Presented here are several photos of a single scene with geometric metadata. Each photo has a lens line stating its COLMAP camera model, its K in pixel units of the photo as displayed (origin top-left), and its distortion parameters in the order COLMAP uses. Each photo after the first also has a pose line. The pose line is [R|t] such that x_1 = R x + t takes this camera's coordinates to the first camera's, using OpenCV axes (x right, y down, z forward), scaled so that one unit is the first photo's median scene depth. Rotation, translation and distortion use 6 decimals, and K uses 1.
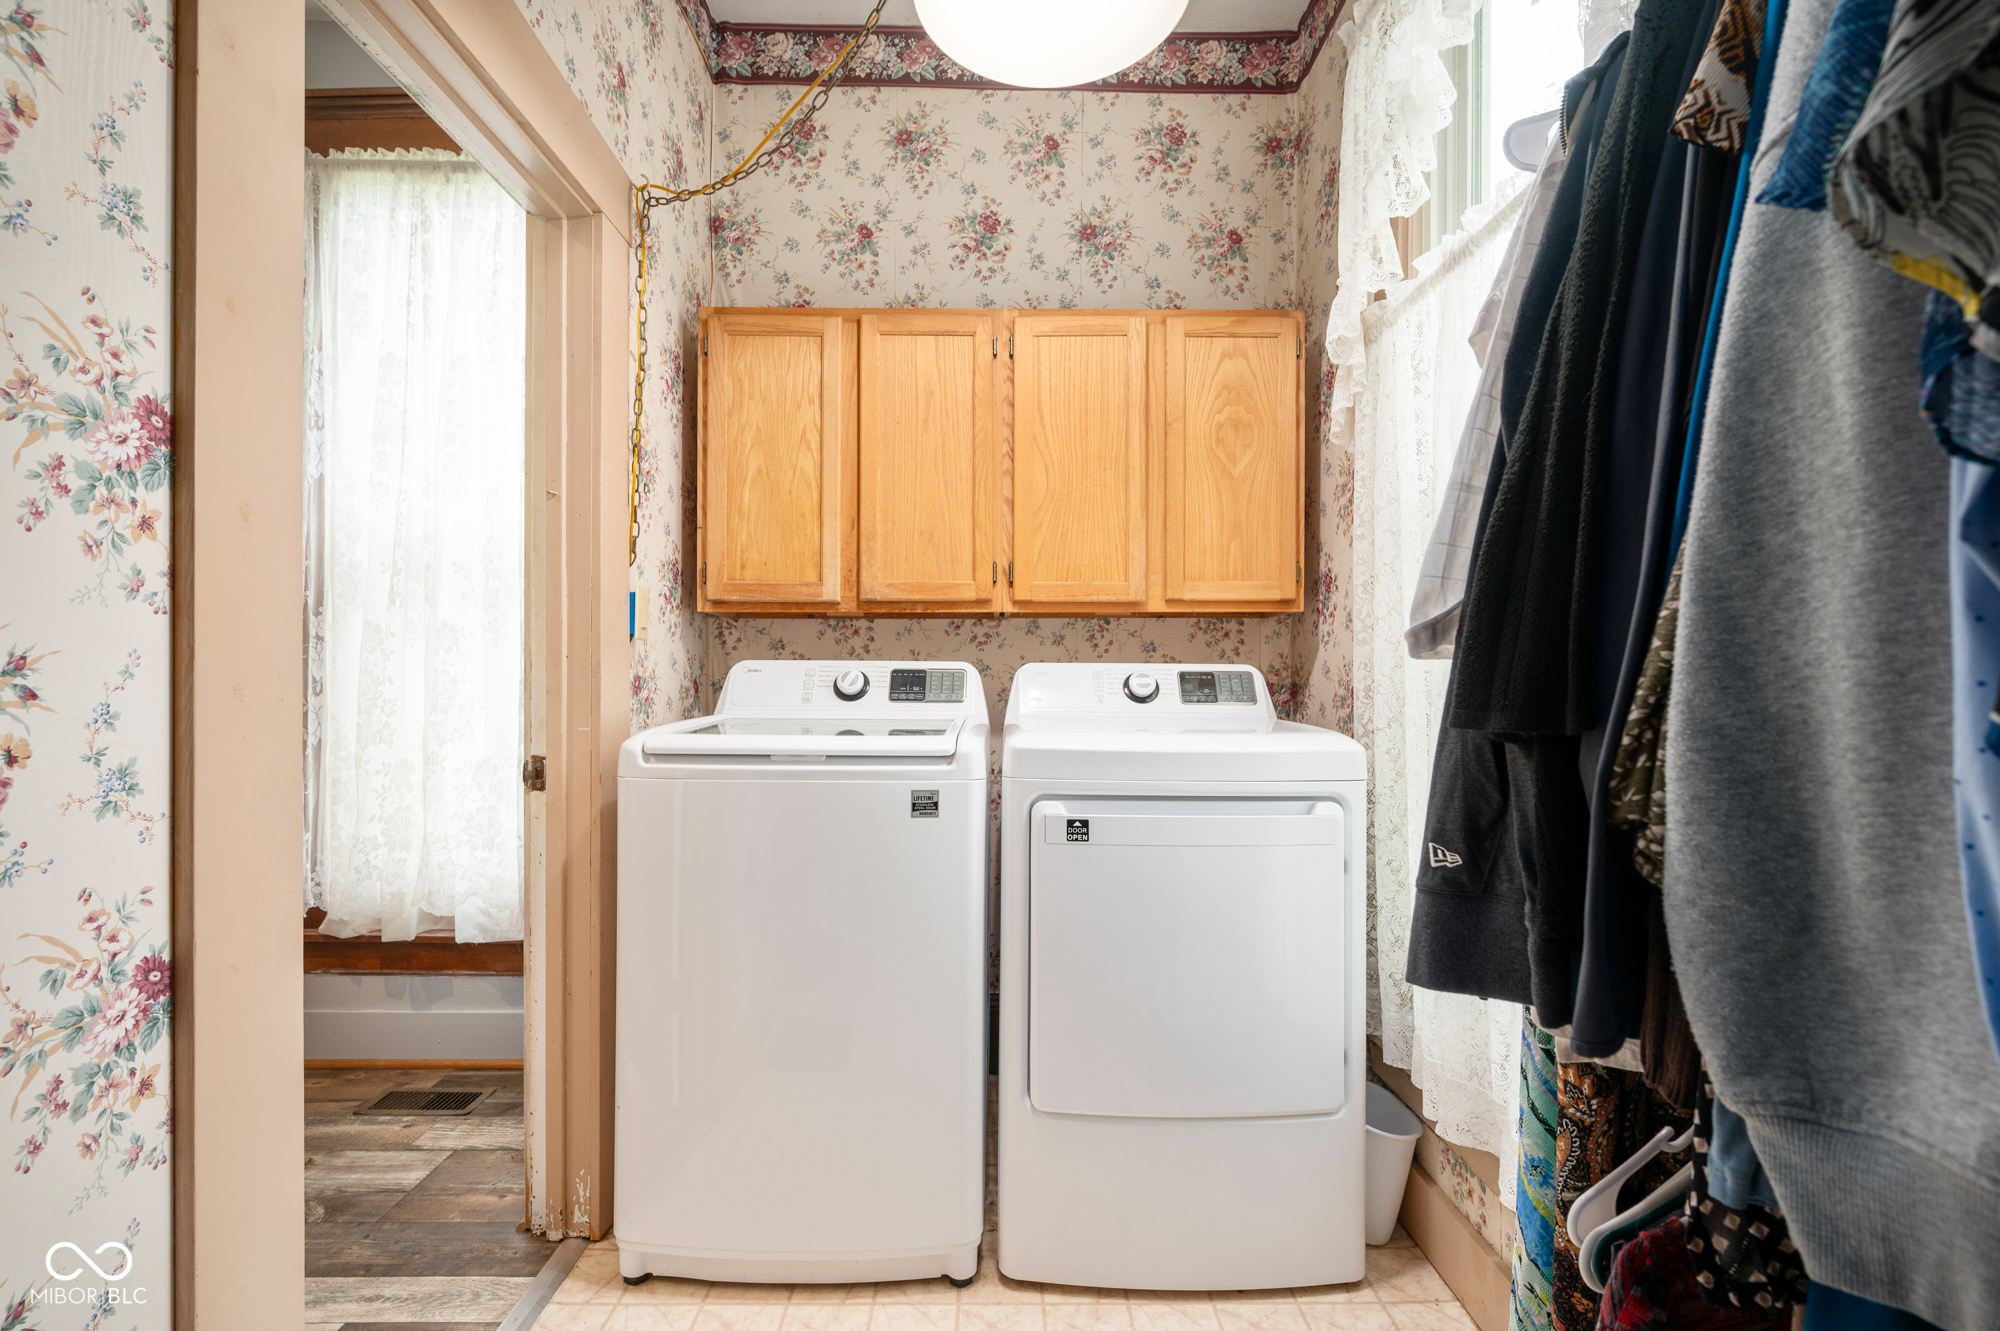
lens RADIAL K [[897.4, 0, 1004.3], [0, 897.4, 666.2], [0, 0, 1]] dist [-0.000389, 0.000093]
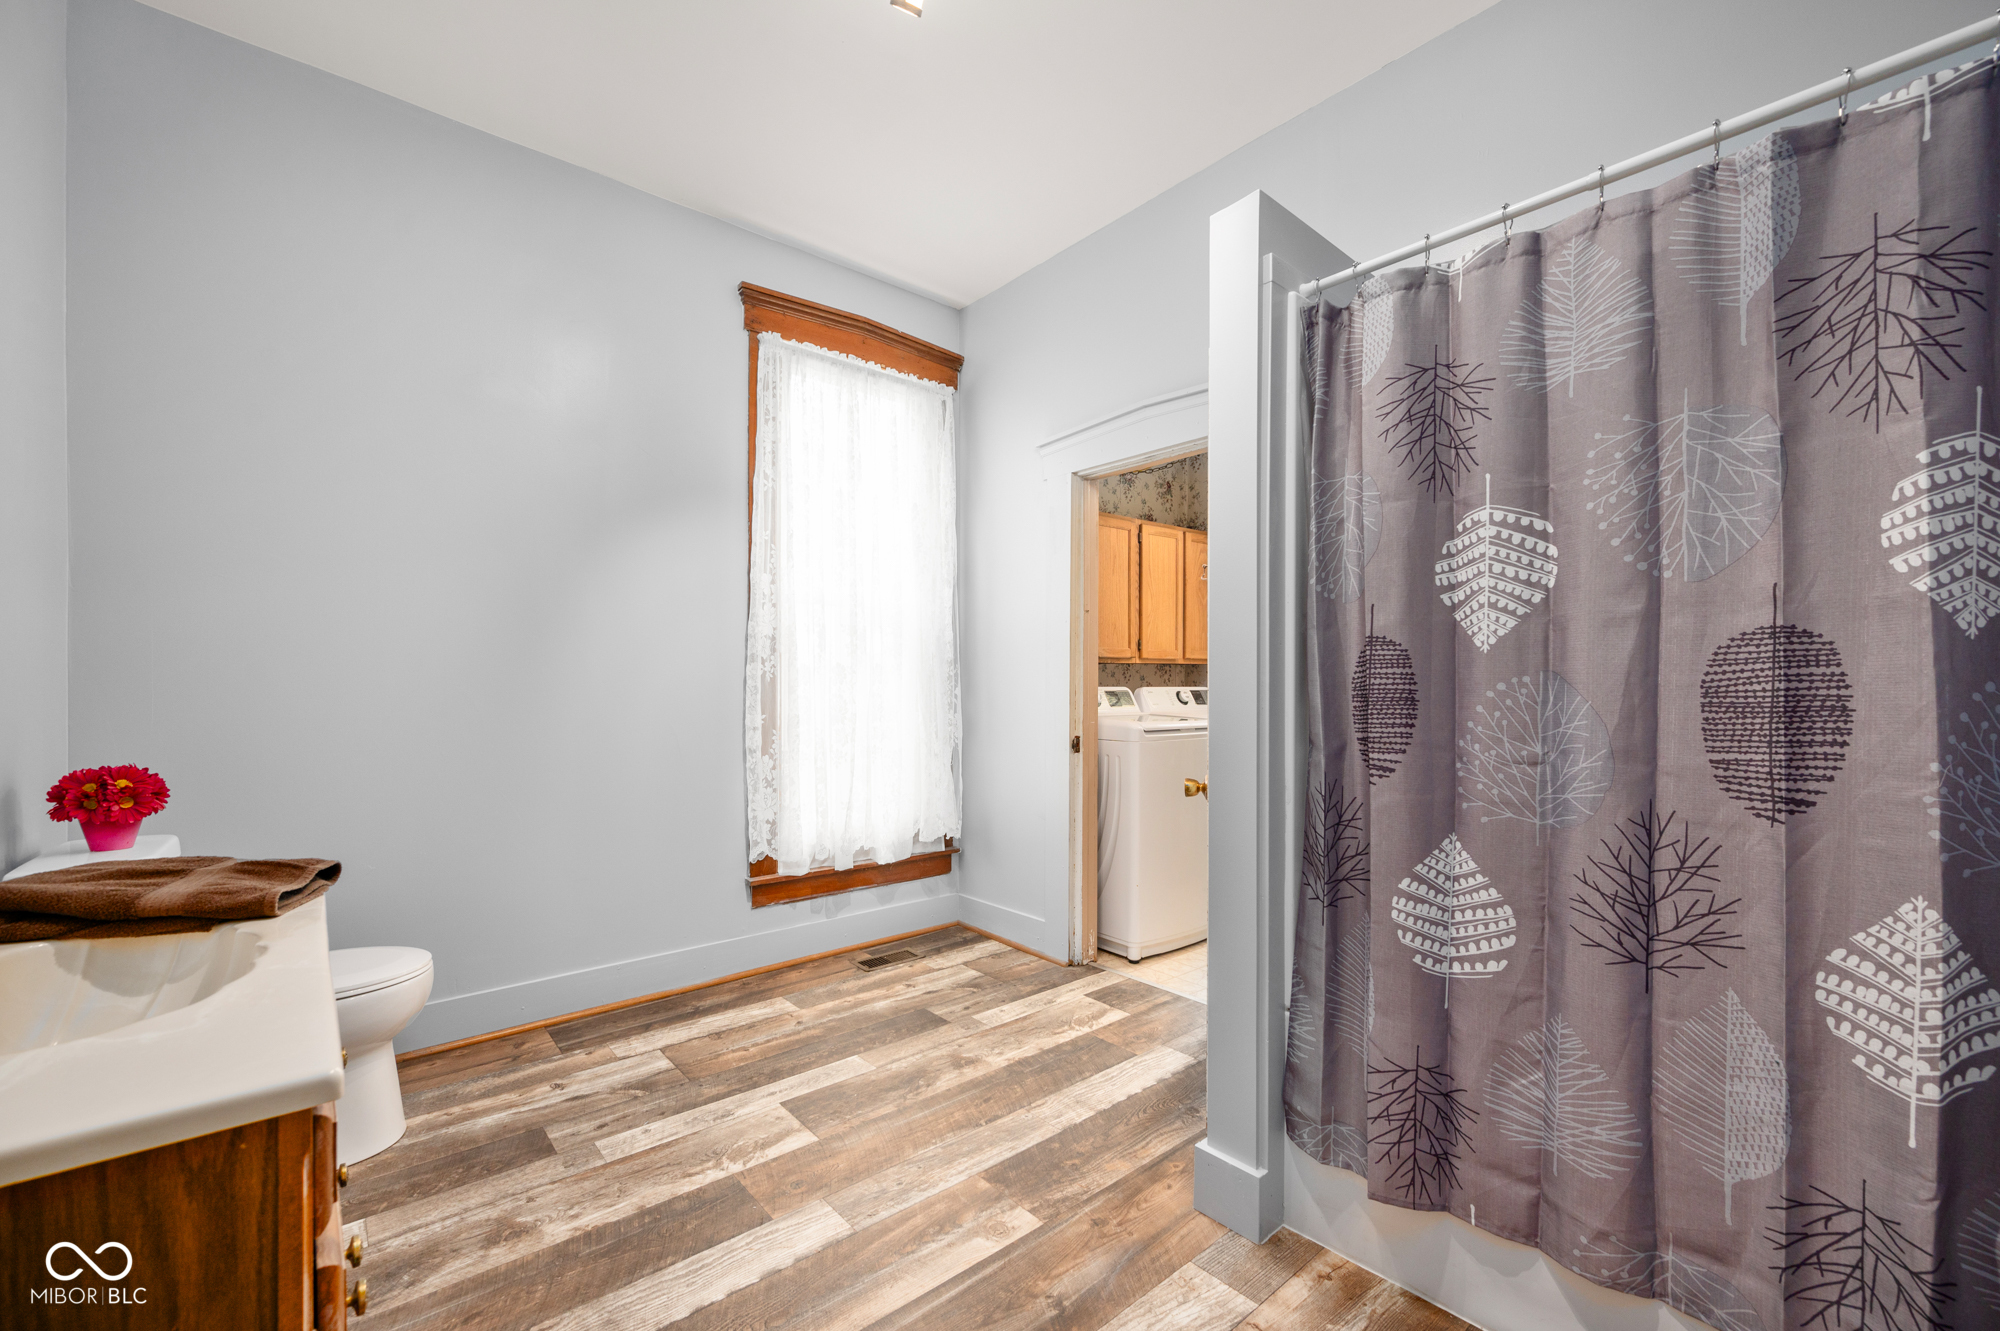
lens RADIAL K [[815.1, 0, 1002.4], [0, 815.1, 676.2], [0, 0, 1]] dist [-0.002042, -0.000096]
pose [[0.768960, 0.000300, 0.639297, -1.376644], [-0.004101, 0.999982, 0.004463, -0.034159], [-0.639284, -0.006053, 0.768947, -0.254352]]
